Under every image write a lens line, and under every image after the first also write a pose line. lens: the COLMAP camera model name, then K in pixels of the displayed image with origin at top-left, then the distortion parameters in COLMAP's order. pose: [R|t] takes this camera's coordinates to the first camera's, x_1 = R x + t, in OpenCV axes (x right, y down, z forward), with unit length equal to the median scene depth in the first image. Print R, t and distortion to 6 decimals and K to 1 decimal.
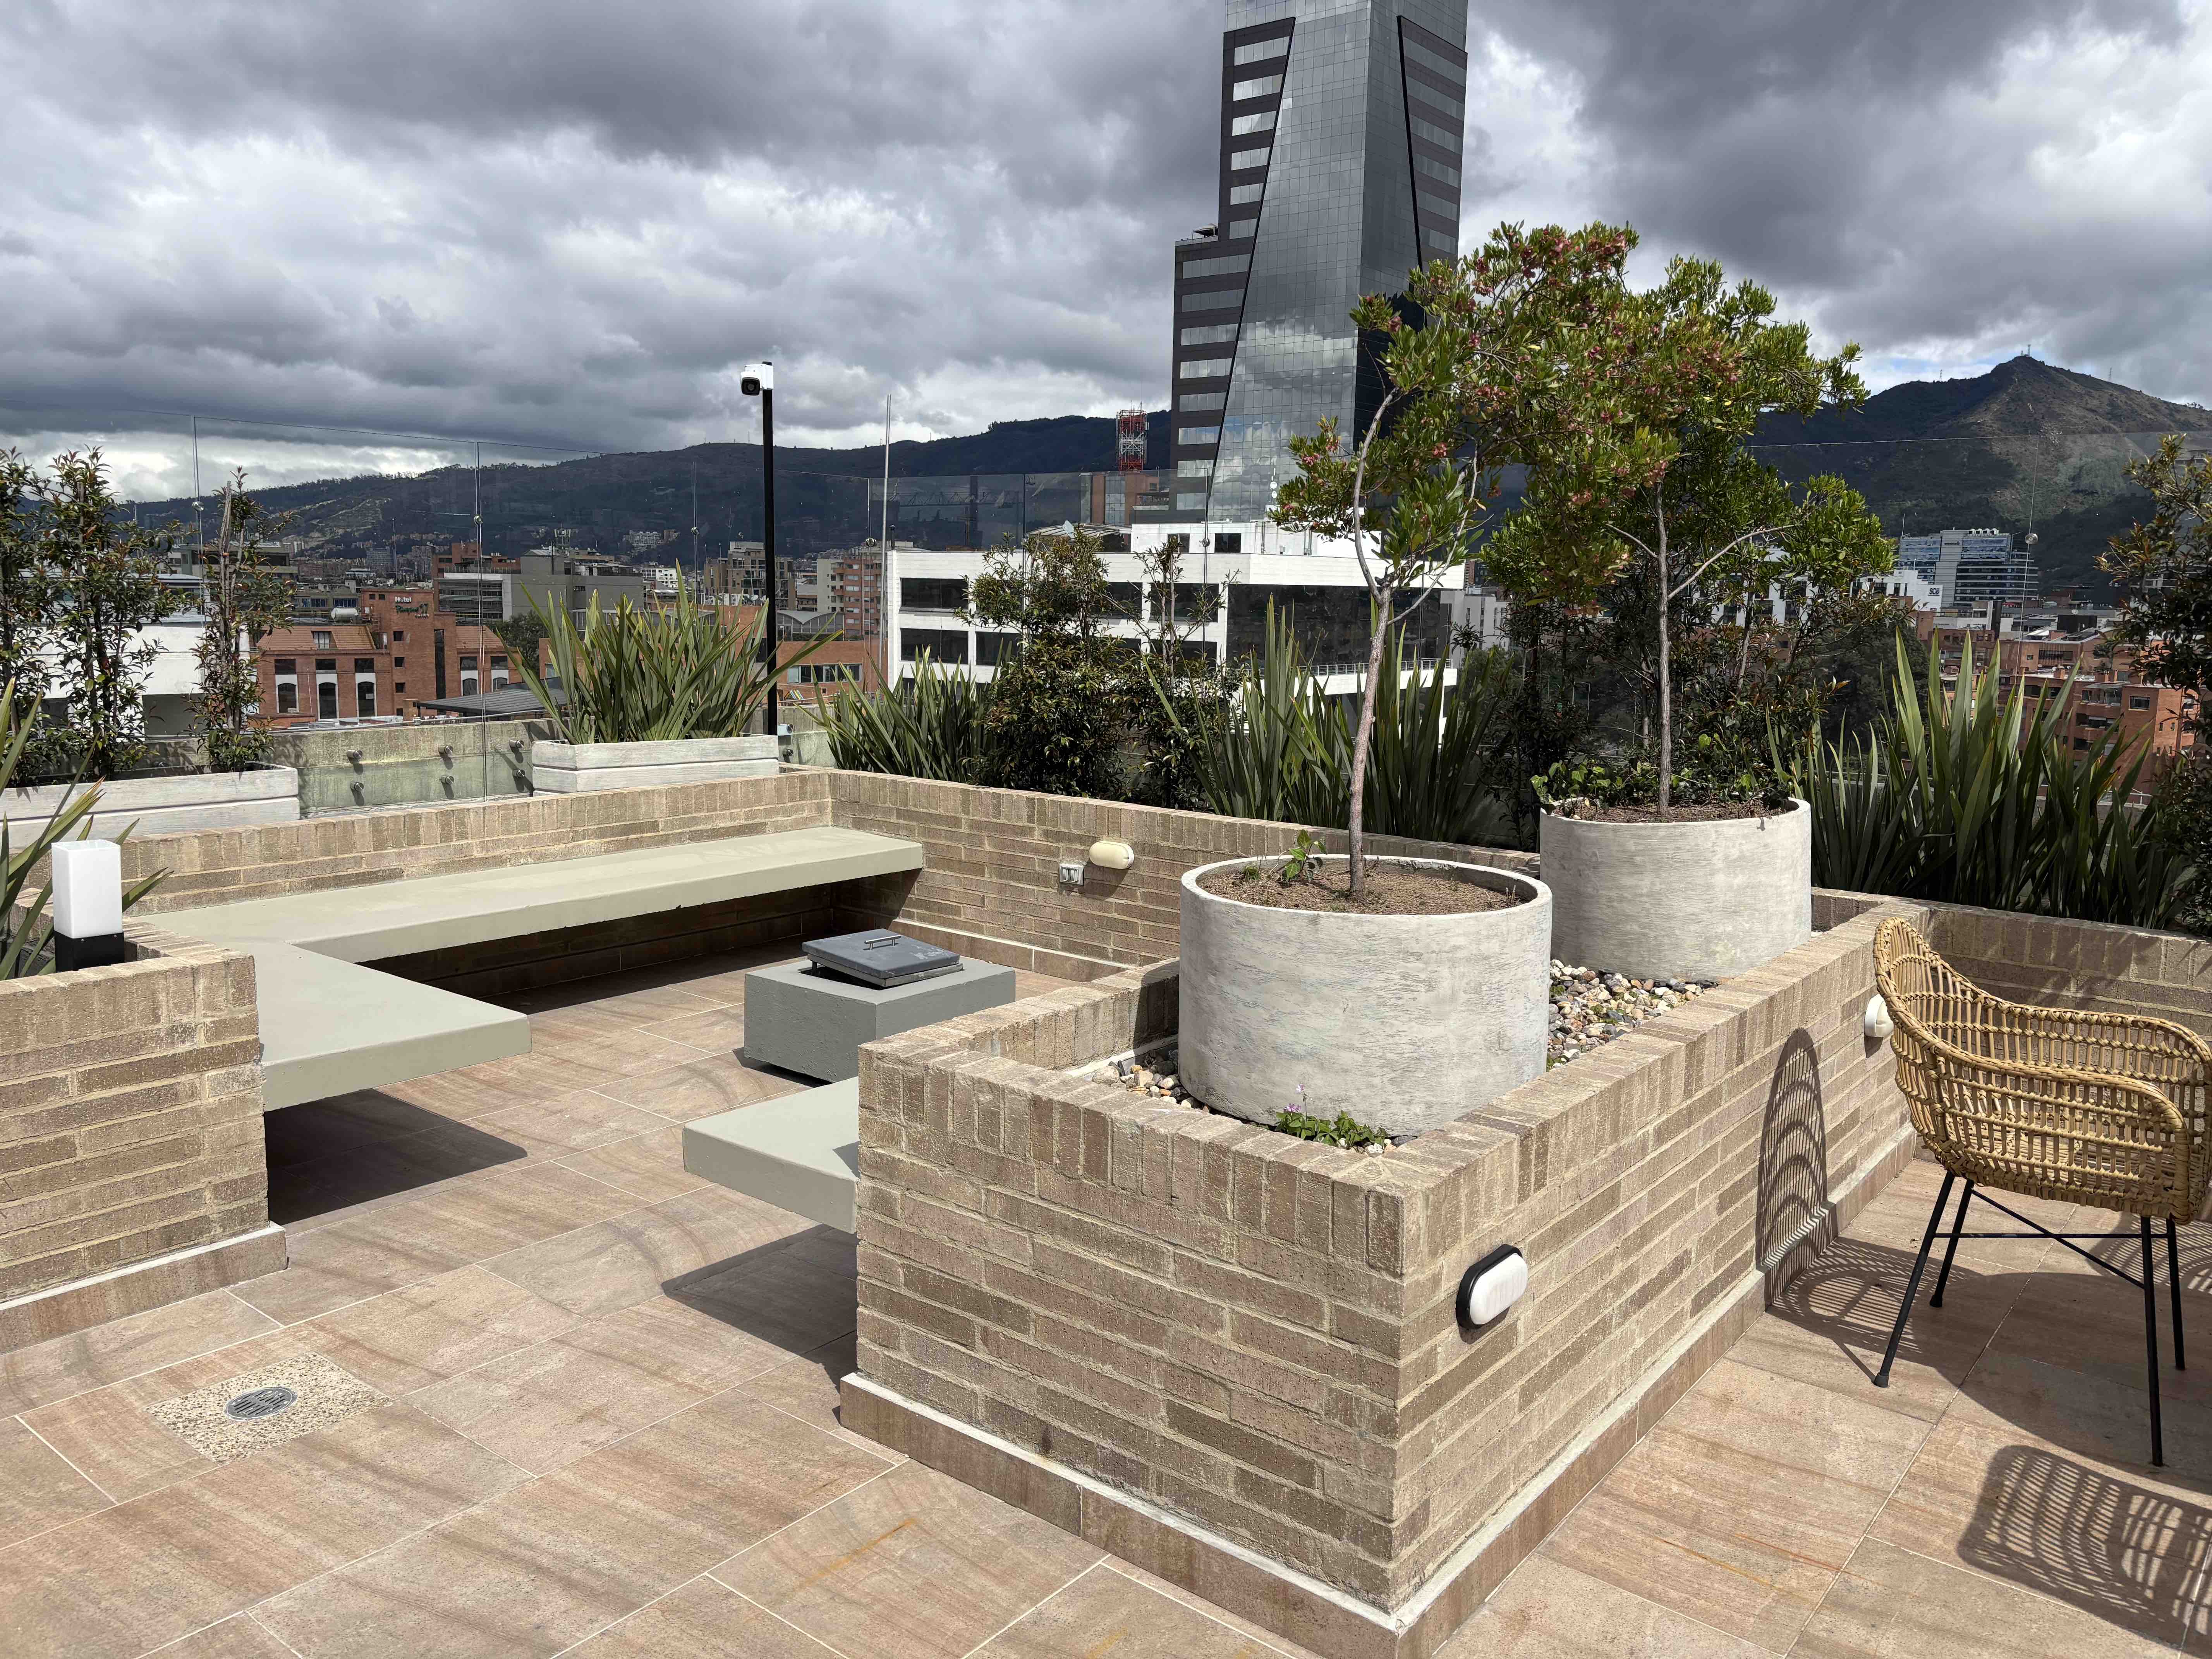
lens RADIAL K [[1670.5, 0, 1114.8], [0, 1670.5, 829.5], [0, 0, 1]] dist [0.052030, -0.056288]
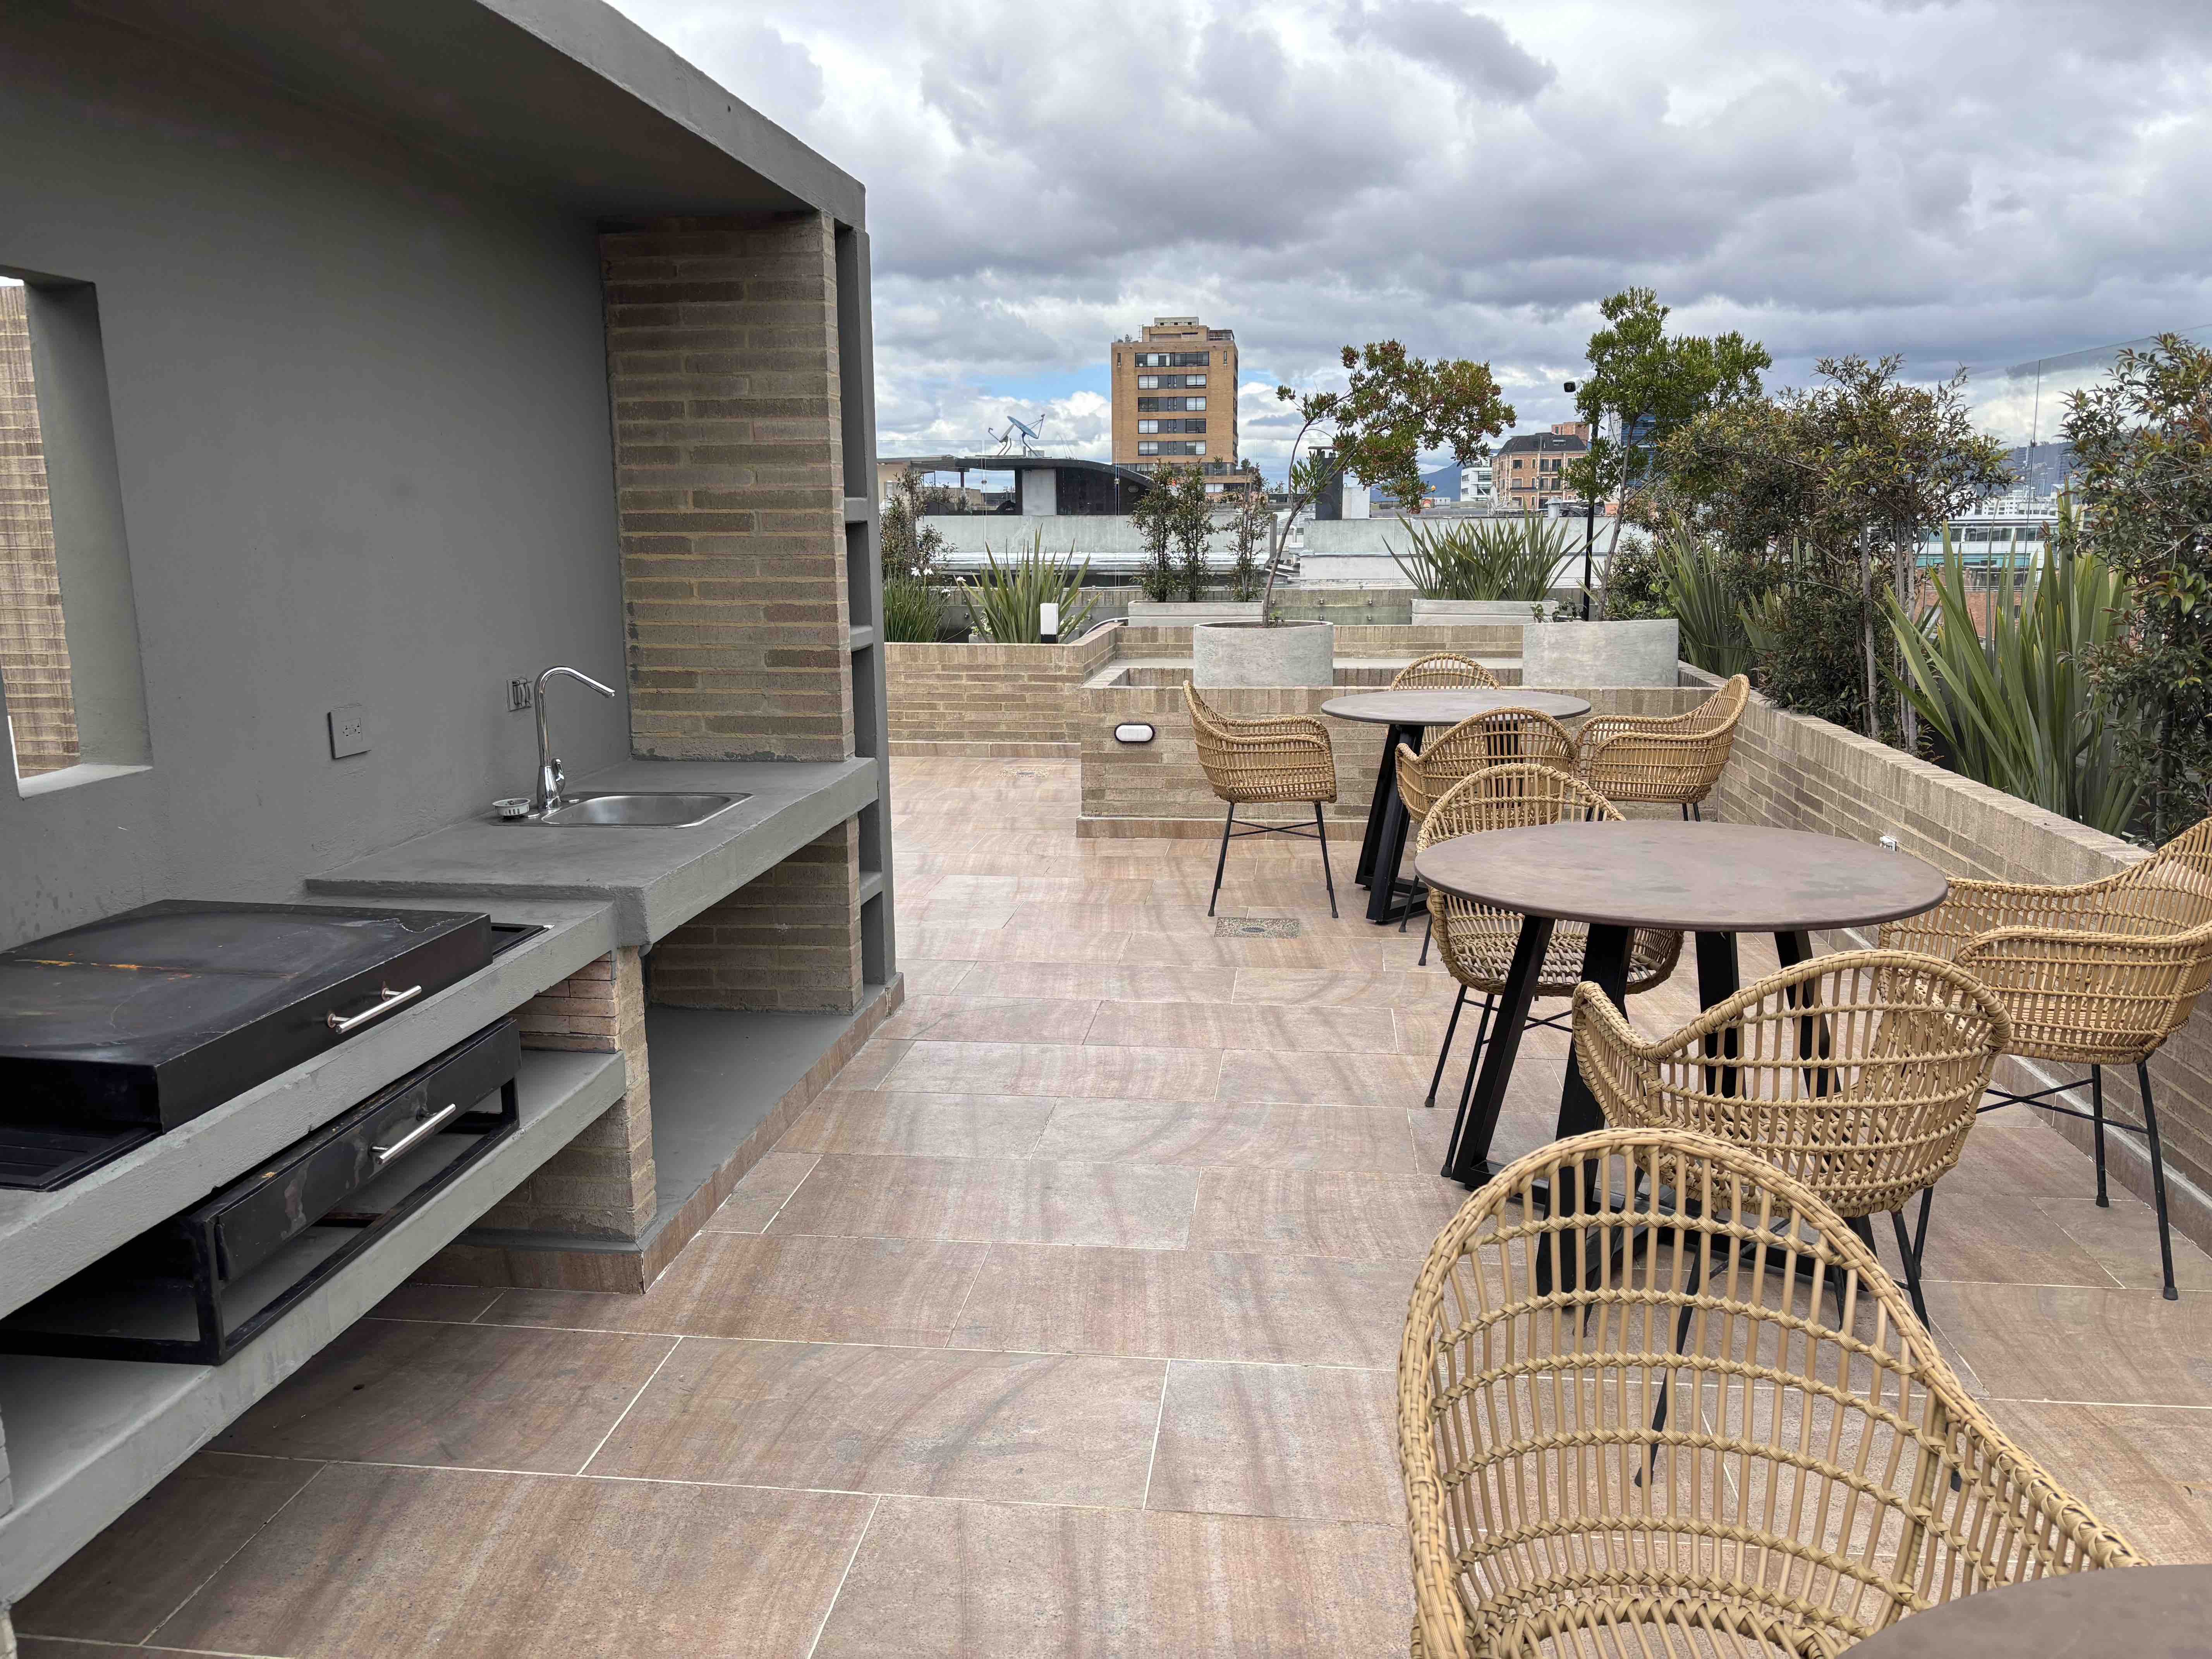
lens RADIAL K [[1670.5, 0, 1113.2], [0, 1670.5, 830.8], [0, 0, 1]] dist [0.052030, -0.056288]
pose [[0.510104, 0.138890, -0.848825, 2.045462], [-0.108834, 0.989367, 0.096482, 0.109597], [0.853199, 0.043165, 0.519796, -0.442463]]
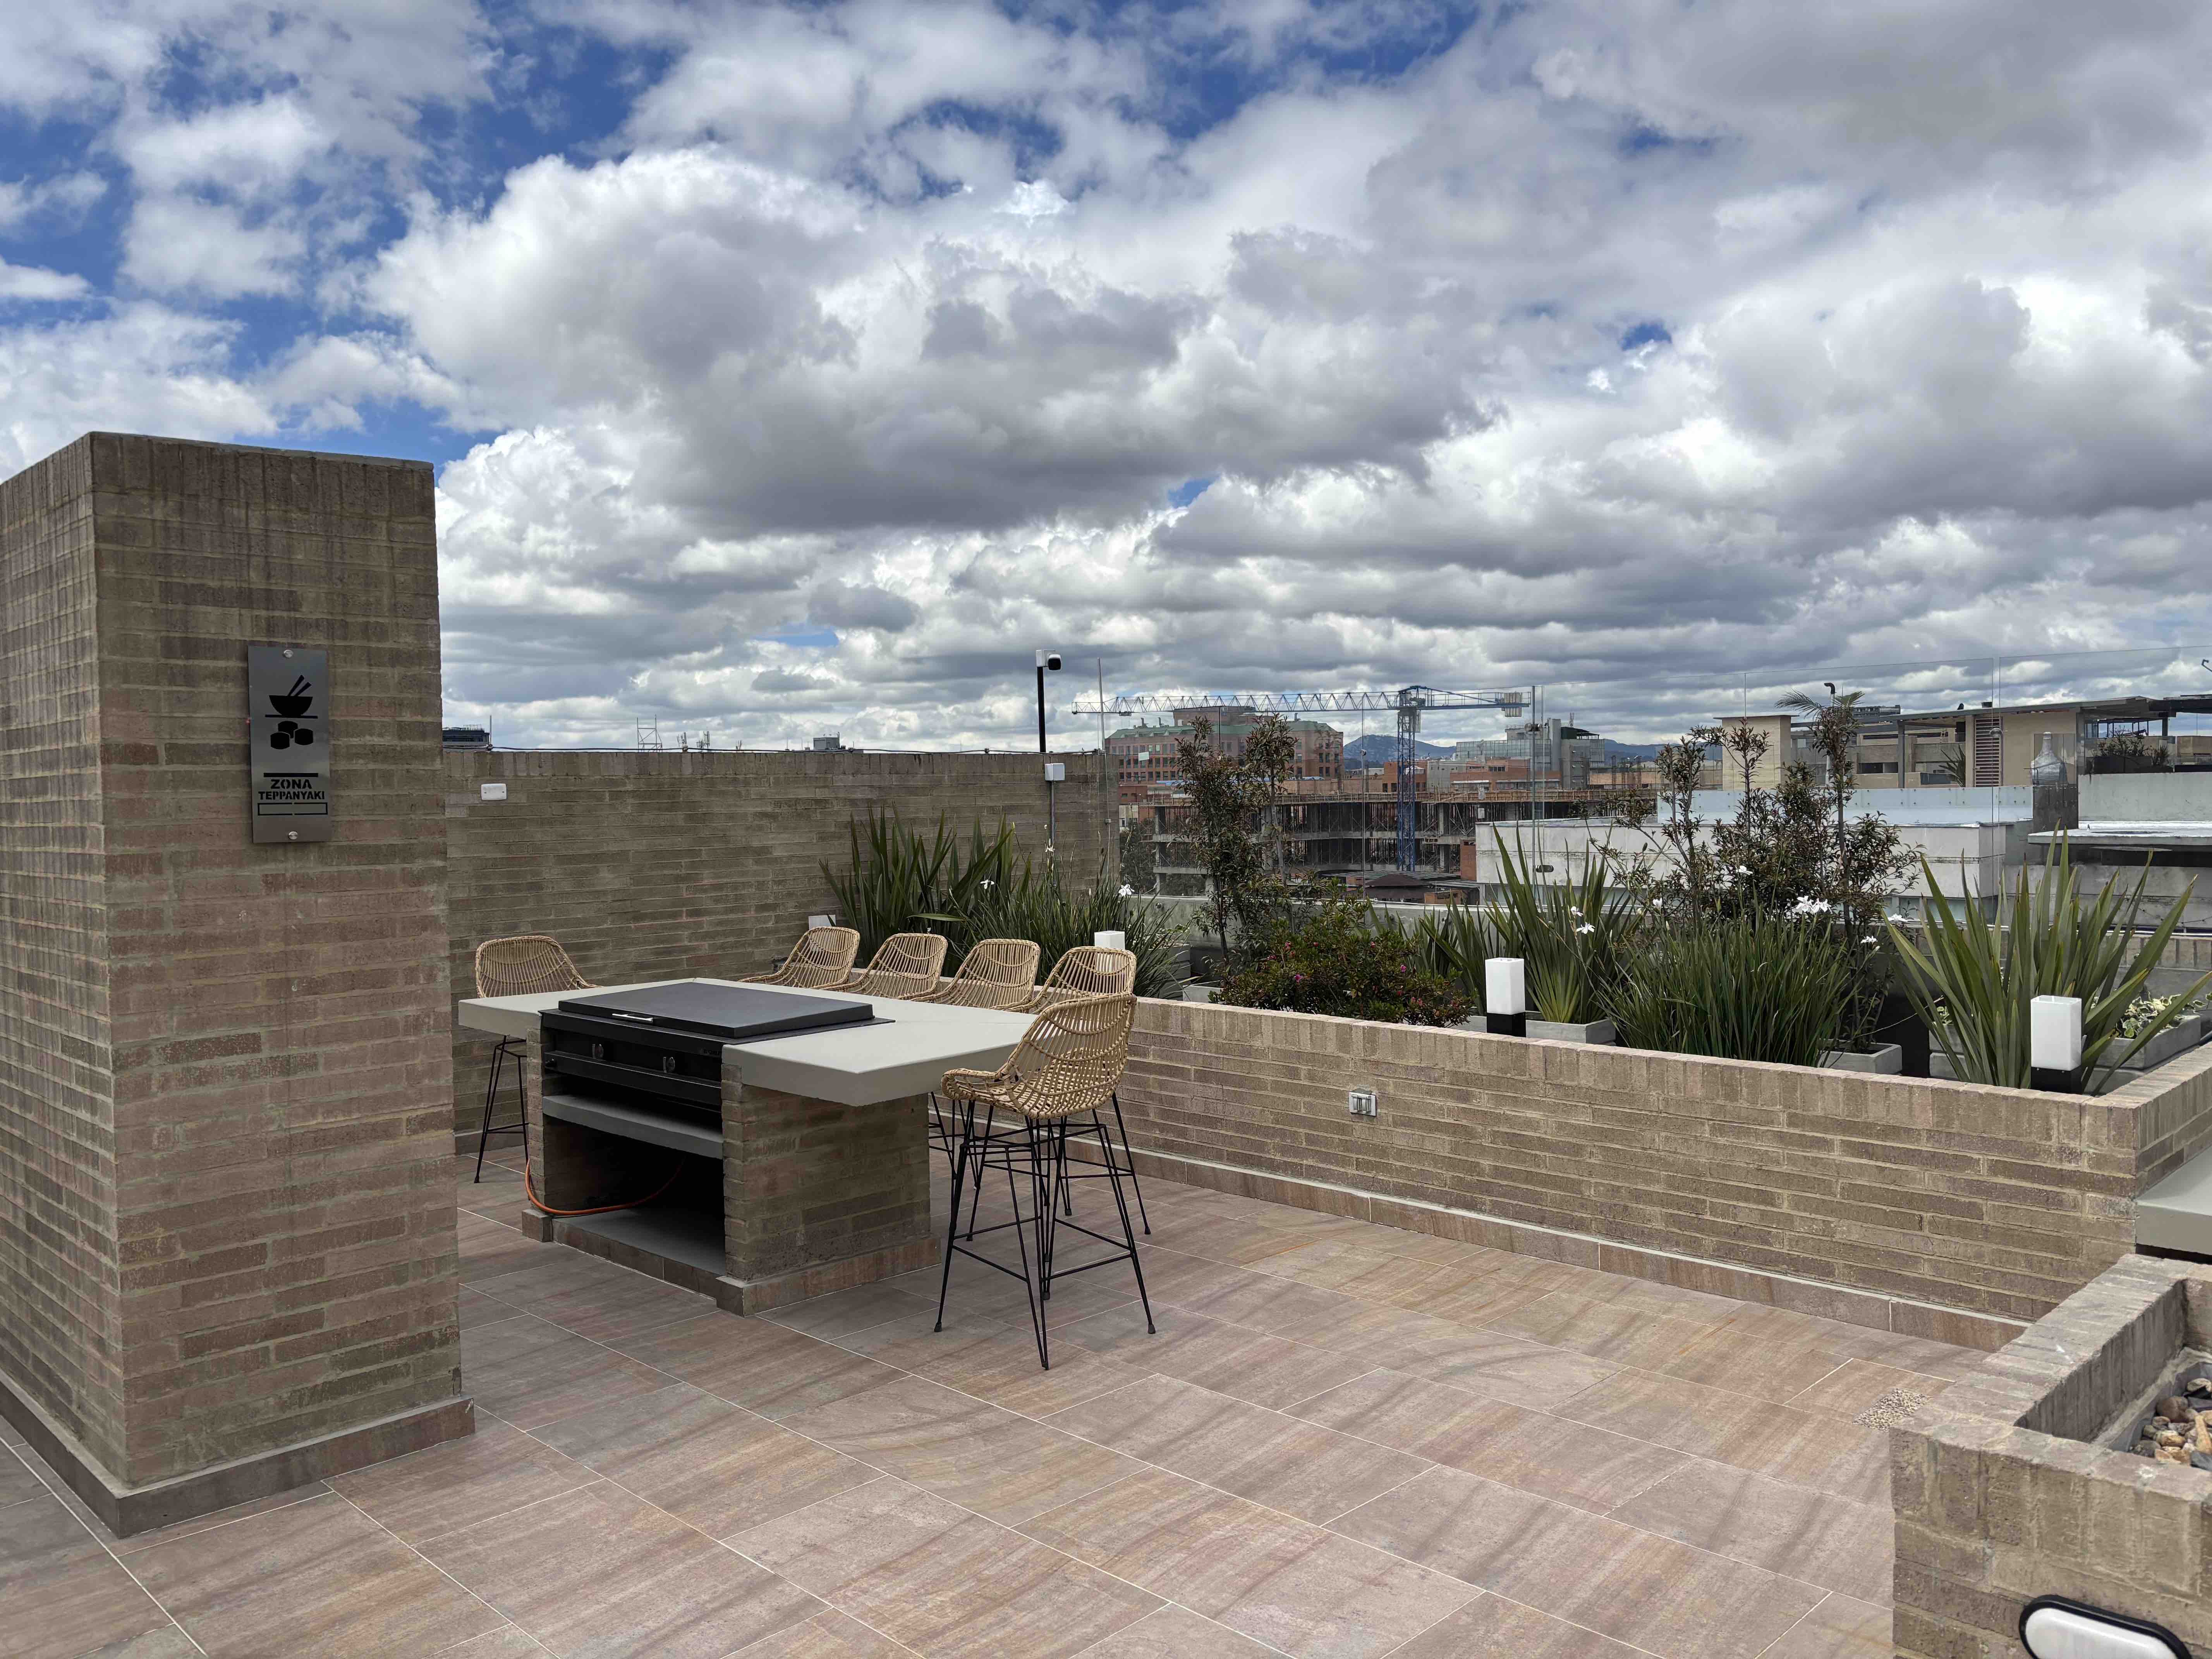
lens RADIAL K [[1670.5, 0, 1102.6], [0, 1670.5, 839.3], [0, 0, 1]] dist [0.052030, -0.056288]
pose [[-0.129458, 0.012305, -0.991509, 0.795737], [-0.123351, 0.991956, 0.028416, -0.060645], [0.983883, 0.125982, -0.126899, 0.417233]]
